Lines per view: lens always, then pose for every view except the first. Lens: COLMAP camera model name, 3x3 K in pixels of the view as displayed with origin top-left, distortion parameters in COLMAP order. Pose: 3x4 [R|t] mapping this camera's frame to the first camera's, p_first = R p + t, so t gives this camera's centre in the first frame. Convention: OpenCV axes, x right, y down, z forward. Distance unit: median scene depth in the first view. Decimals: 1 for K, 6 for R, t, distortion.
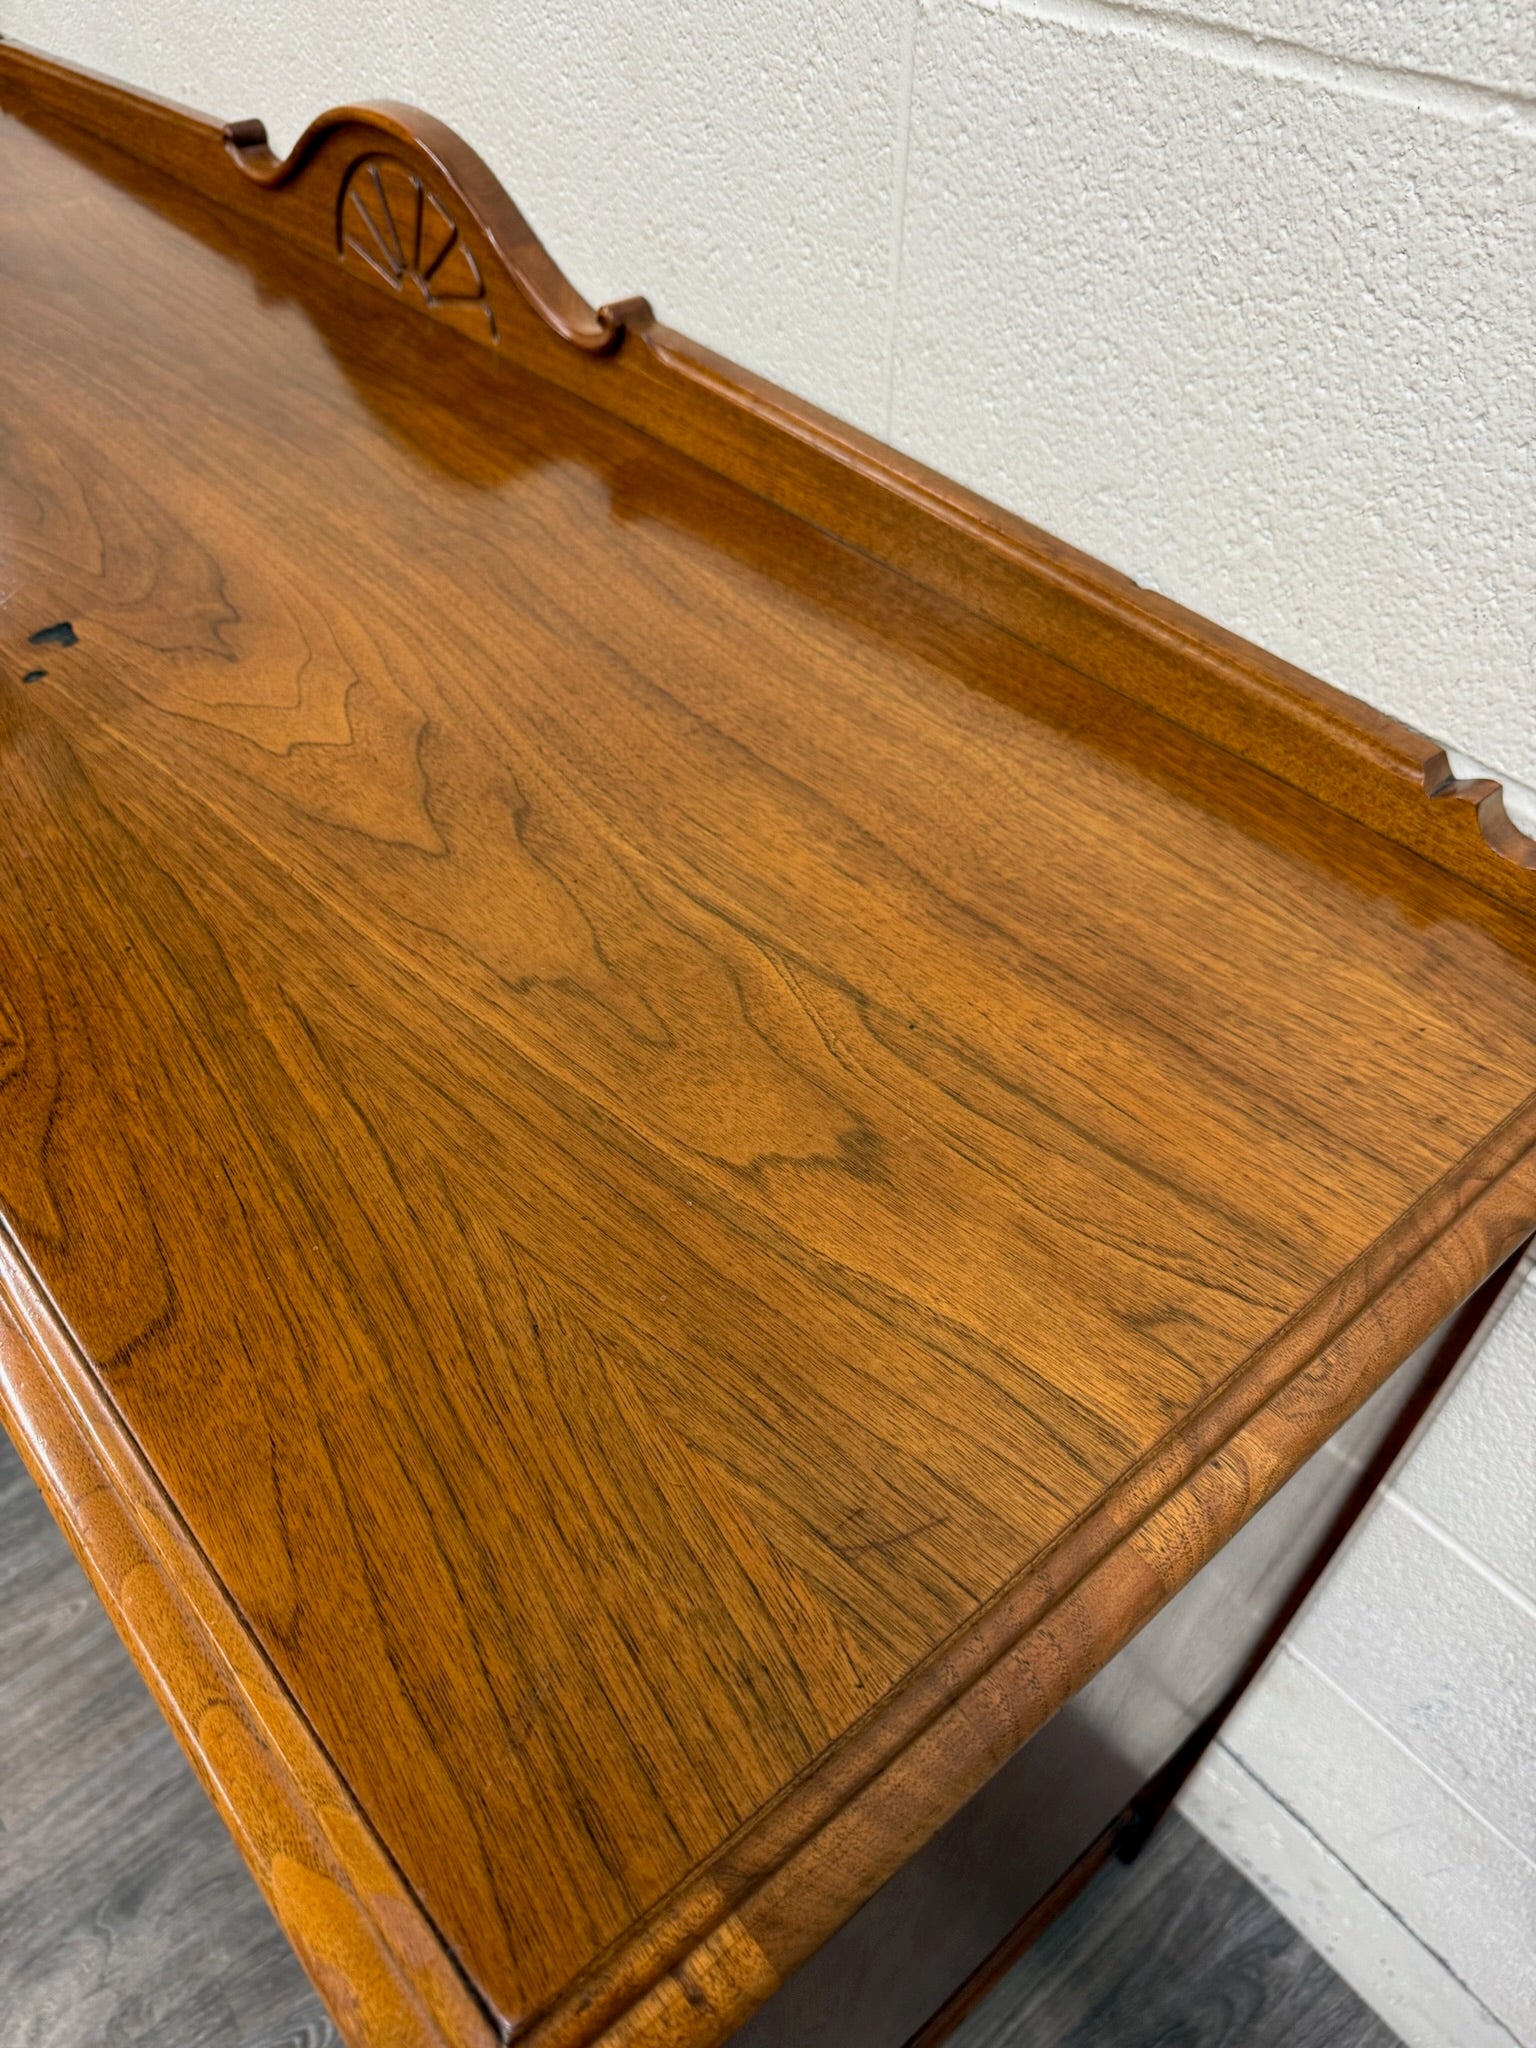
lens RADIAL K [[1503.6, 0, 779.1], [0, 1503.6, 1018.9], [0, 0, 1]] dist [-0.017850, 0.007732]
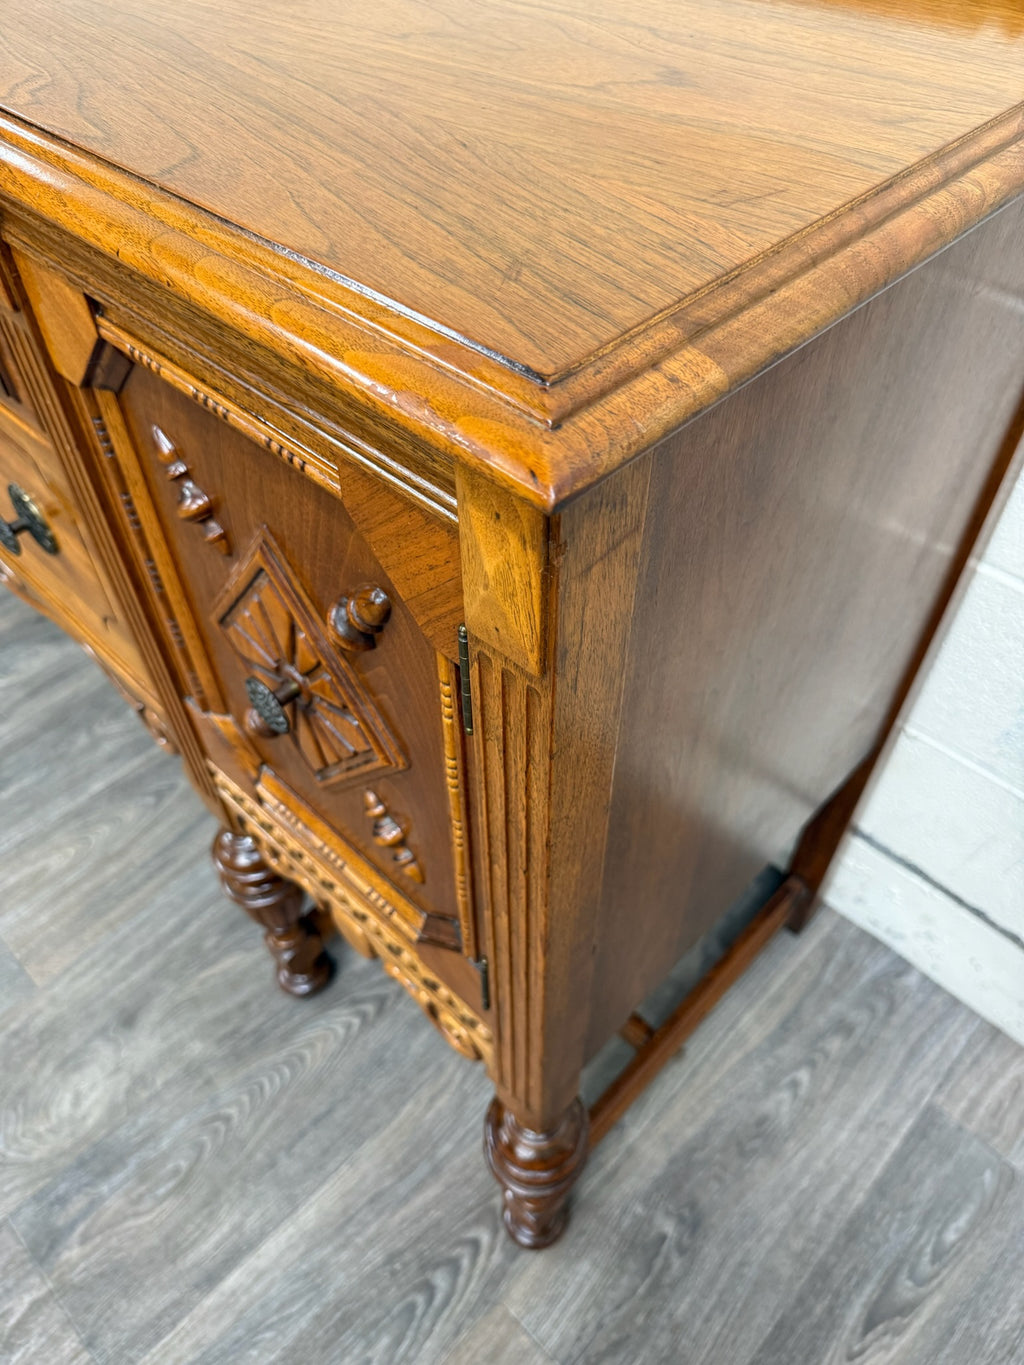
lens RADIAL K [[1002.2, 0, 516.8], [0, 1002.2, 684.0], [0, 0, 1]] dist [-0.017850, 0.007732]
pose [[0.995396, -0.084490, 0.045252, -0.100273], [0.082096, 0.995246, 0.052398, 0.331211], [-0.049464, -0.048442, 0.997600, 0.030035]]
